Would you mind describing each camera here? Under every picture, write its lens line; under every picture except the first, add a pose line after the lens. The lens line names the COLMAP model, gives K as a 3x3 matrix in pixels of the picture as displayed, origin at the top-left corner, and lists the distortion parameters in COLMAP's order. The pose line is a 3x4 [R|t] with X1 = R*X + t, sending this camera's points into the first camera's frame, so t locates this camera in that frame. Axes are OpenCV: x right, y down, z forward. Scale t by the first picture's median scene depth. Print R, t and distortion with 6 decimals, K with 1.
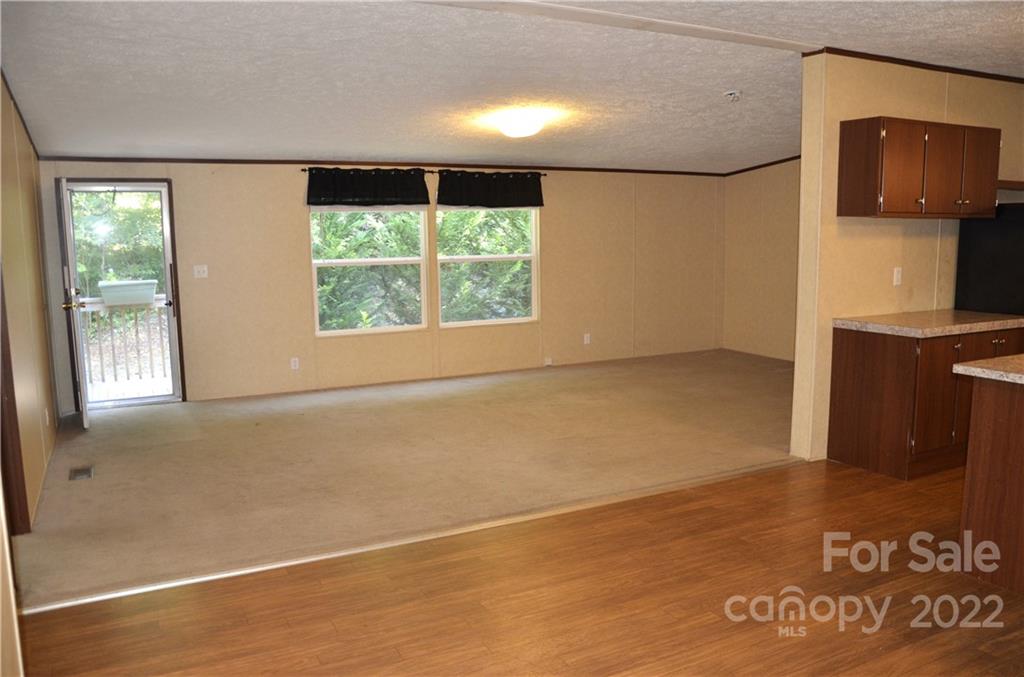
lens RADIAL K [[802.1, 0, 517.0], [0, 802.1, 356.2], [0, 0, 1]] dist [-0.160797, 0.130392]
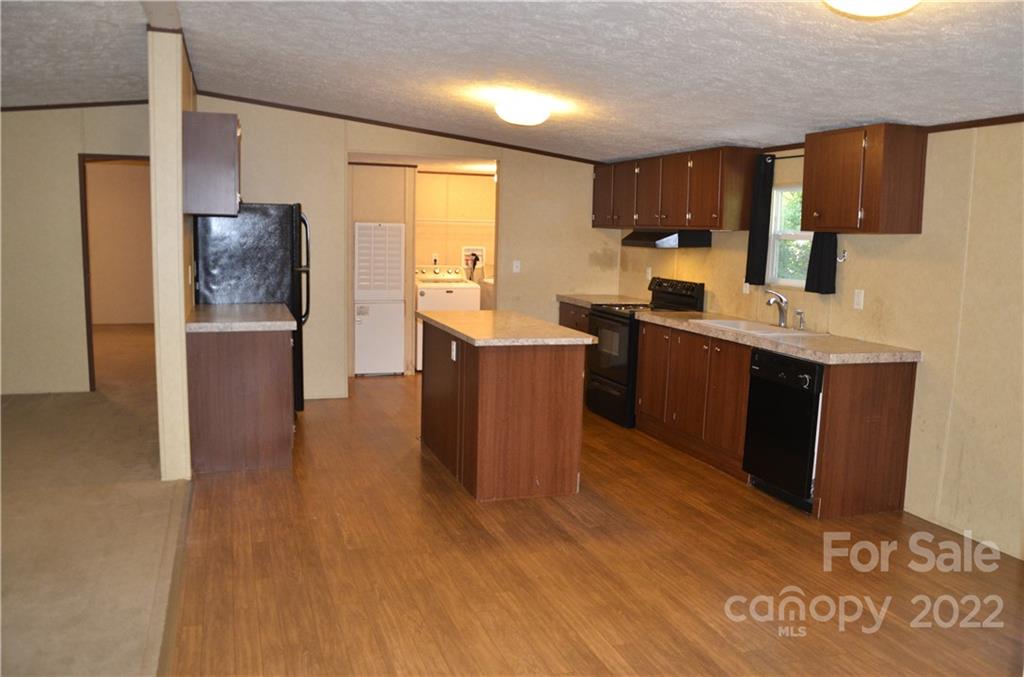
lens RADIAL K [[839.9, 0, 513.9], [0, 839.9, 354.9], [0, 0, 1]] dist [-0.151647, 0.142064]
pose [[0.150275, -0.131220, 0.979897, -0.458854], [0.126186, 0.985592, 0.112631, -0.066031], [-0.980558, 0.106724, 0.164668, 0.426294]]
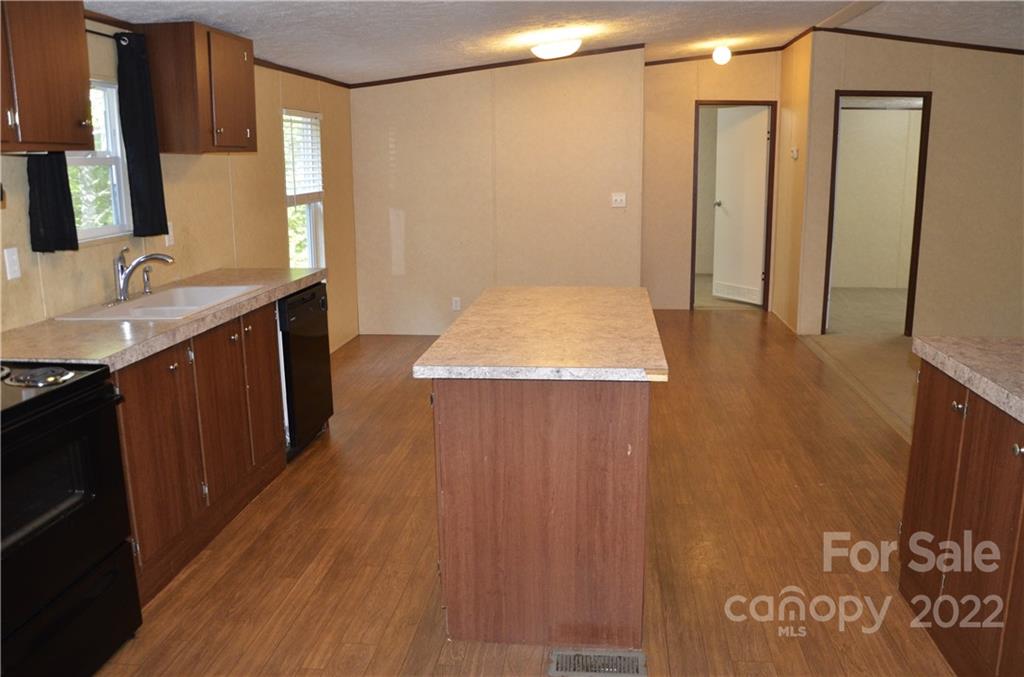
lens RADIAL K [[886.4, 0, 528.0], [0, 886.4, 359.0], [0, 0, 1]] dist [-0.172141, 0.152849]
pose [[-0.540880, 0.196588, -0.817803, 1.006108], [-0.121589, 0.943814, 0.307296, -0.151648], [0.832265, 0.265646, -0.486587, 0.888723]]
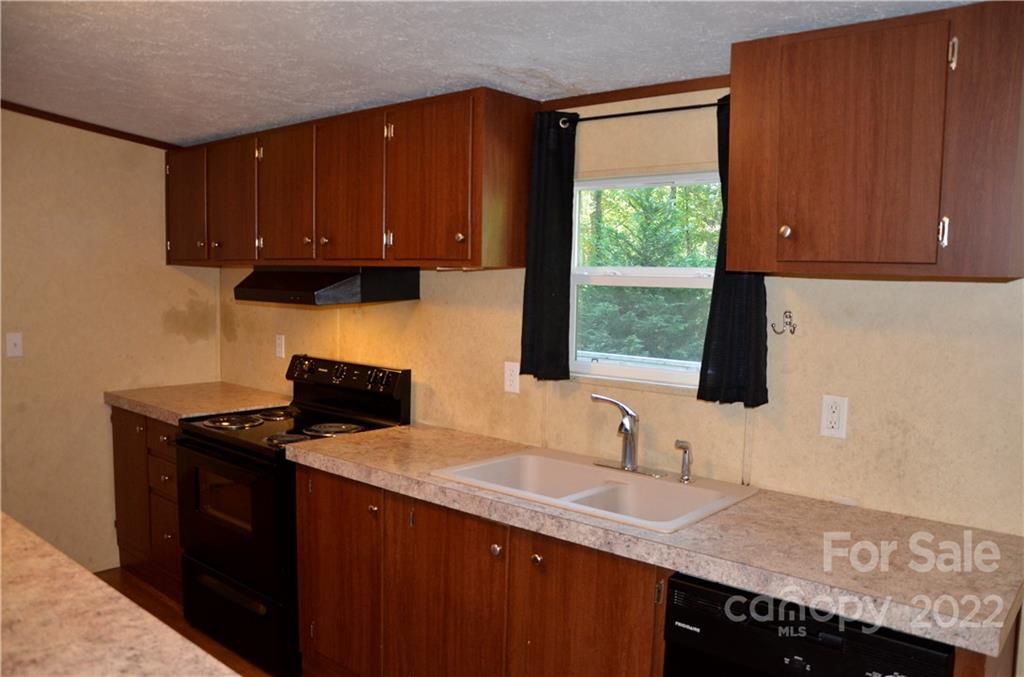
lens RADIAL K [[804.2, 0, 512.7], [0, 804.2, 355.6], [0, 0, 1]] dist [-0.152281, 0.116045]
pose [[-0.370039, -0.091384, 0.924511, 0.201582], [0.125246, 0.981158, 0.147113, -0.086751], [-0.920535, 0.170229, -0.351621, 0.482536]]
